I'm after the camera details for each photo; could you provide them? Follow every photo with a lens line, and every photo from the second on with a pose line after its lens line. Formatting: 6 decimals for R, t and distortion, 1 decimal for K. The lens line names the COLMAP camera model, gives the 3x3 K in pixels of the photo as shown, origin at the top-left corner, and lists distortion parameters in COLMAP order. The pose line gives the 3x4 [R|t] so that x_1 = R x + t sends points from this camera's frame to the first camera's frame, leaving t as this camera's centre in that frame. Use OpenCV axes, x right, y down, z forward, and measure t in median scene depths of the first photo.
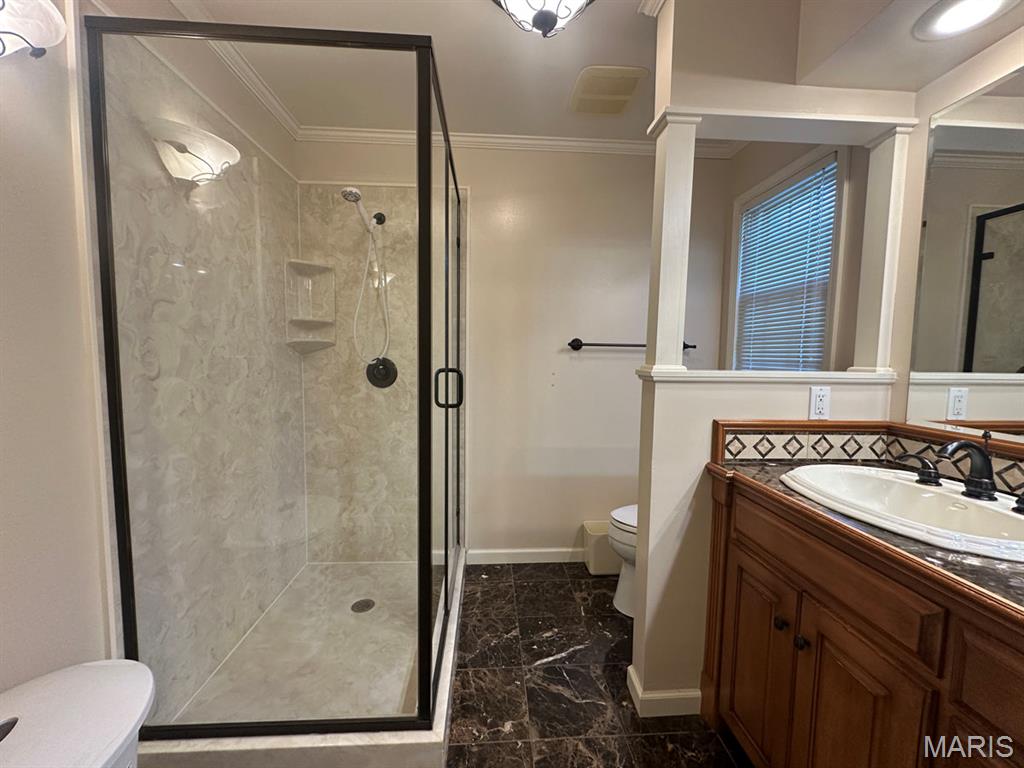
lens RADIAL K [[402.9, 0, 512.2], [0, 402.9, 383.8], [0, 0, 1]] dist [-0.003857, 0.000073]
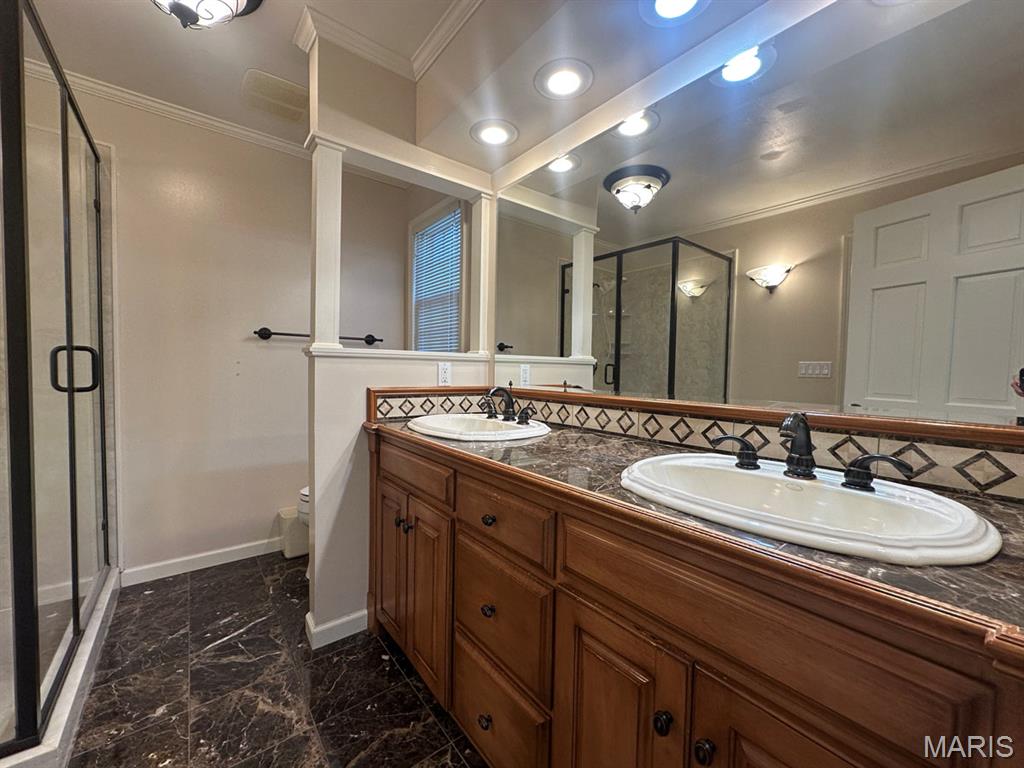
lens RADIAL K [[402.9, 0, 510.0], [0, 402.9, 384.9], [0, 0, 1]] dist [-0.003857, 0.000073]
pose [[0.820739, -0.022488, 0.570861, 0.139309], [0.037025, 0.999218, -0.013869, 0.108767], [-0.570103, 0.032519, 0.820929, -0.281158]]
